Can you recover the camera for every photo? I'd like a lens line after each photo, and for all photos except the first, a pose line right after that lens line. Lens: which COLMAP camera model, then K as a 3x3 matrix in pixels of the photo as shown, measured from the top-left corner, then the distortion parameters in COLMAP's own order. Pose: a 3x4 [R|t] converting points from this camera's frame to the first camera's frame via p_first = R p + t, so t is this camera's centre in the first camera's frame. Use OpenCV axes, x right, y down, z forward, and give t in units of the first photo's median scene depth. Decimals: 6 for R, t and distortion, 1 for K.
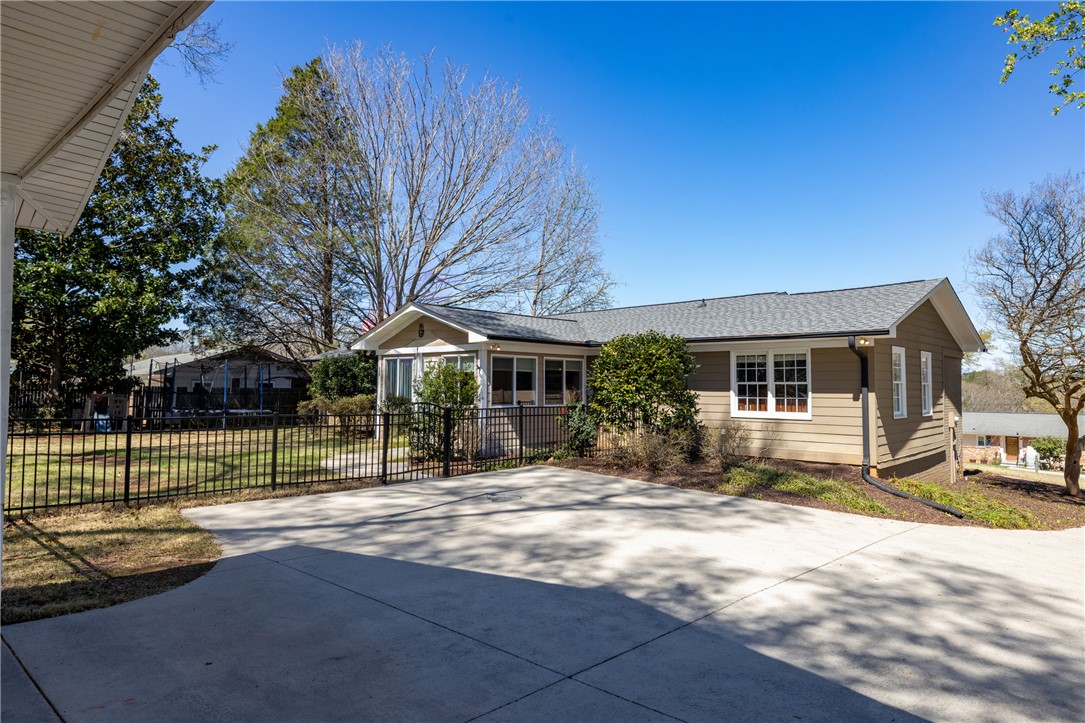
lens RADIAL K [[657.8, 0, 545.9], [0, 657.8, 363.3], [0, 0, 1]] dist [-0.003653, -0.000203]
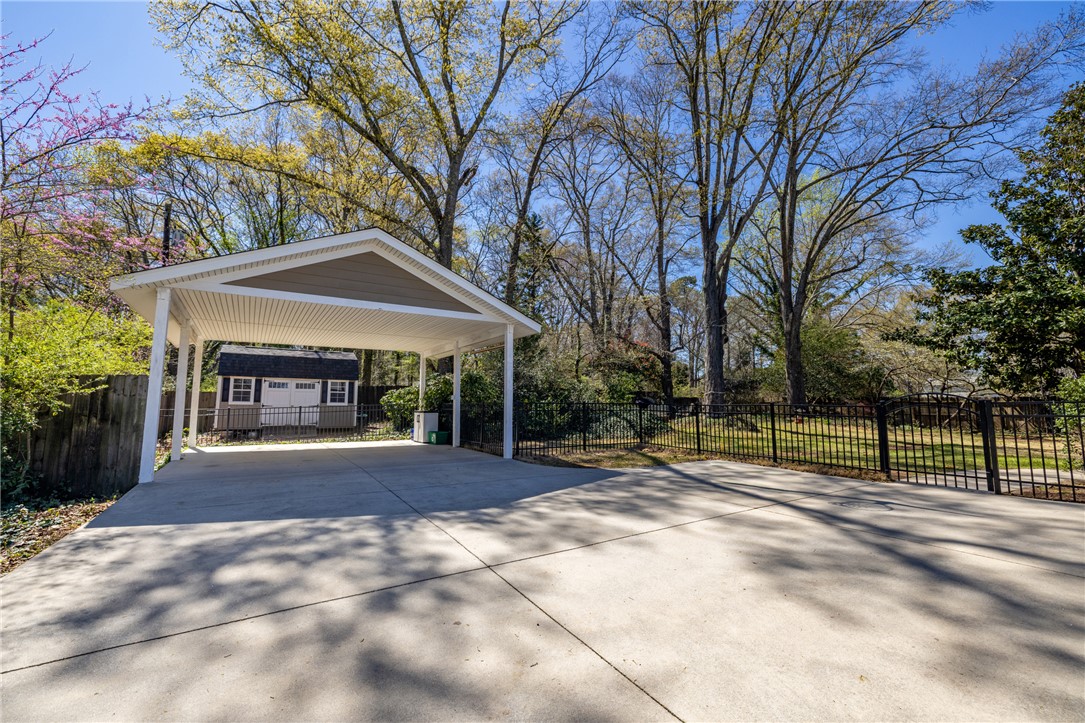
lens RADIAL K [[464.0, 0, 542.4], [0, 464.0, 360.1], [0, 0, 1]] dist [0.004689, -0.000141]
pose [[-0.263191, -0.096118, -0.959944, 2.718045], [0.028529, 0.993814, -0.107331, 0.334111], [0.964322, -0.055635, -0.258821, 3.381529]]
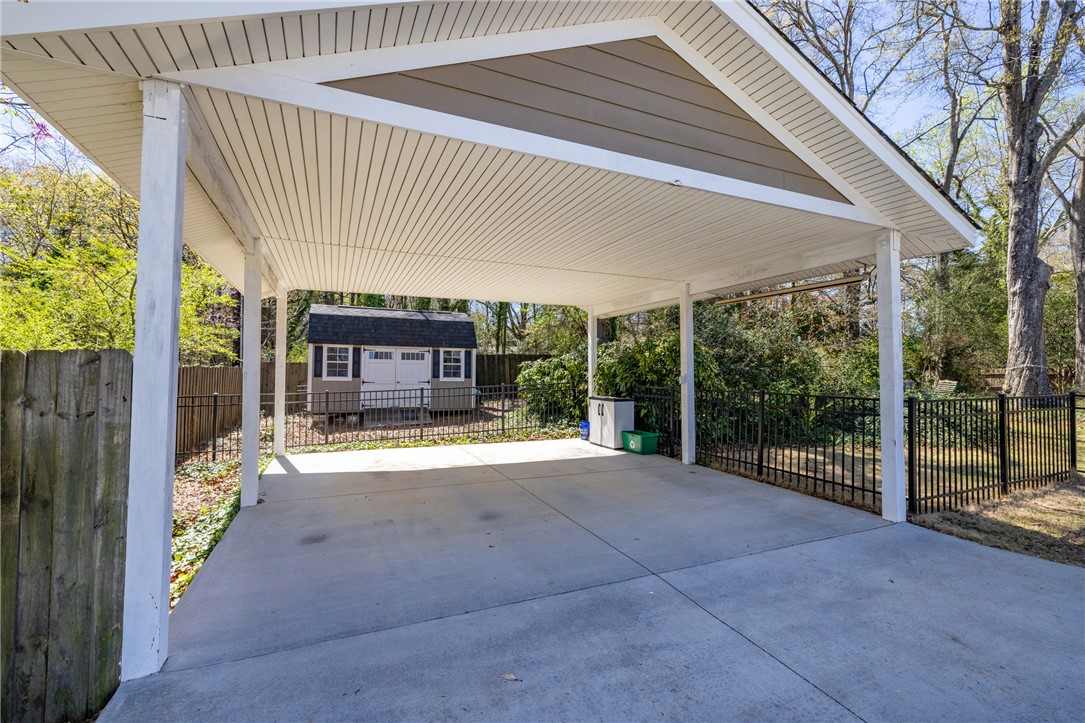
lens RADIAL K [[464.0, 0, 541.3], [0, 464.0, 360.2], [0, 0, 1]] dist [0.004689, -0.000141]
pose [[-0.392421, -0.022510, -0.919510, 0.529661], [0.024233, 0.999100, -0.034800, 0.040442], [0.919466, -0.035938, -0.391523, 0.669227]]
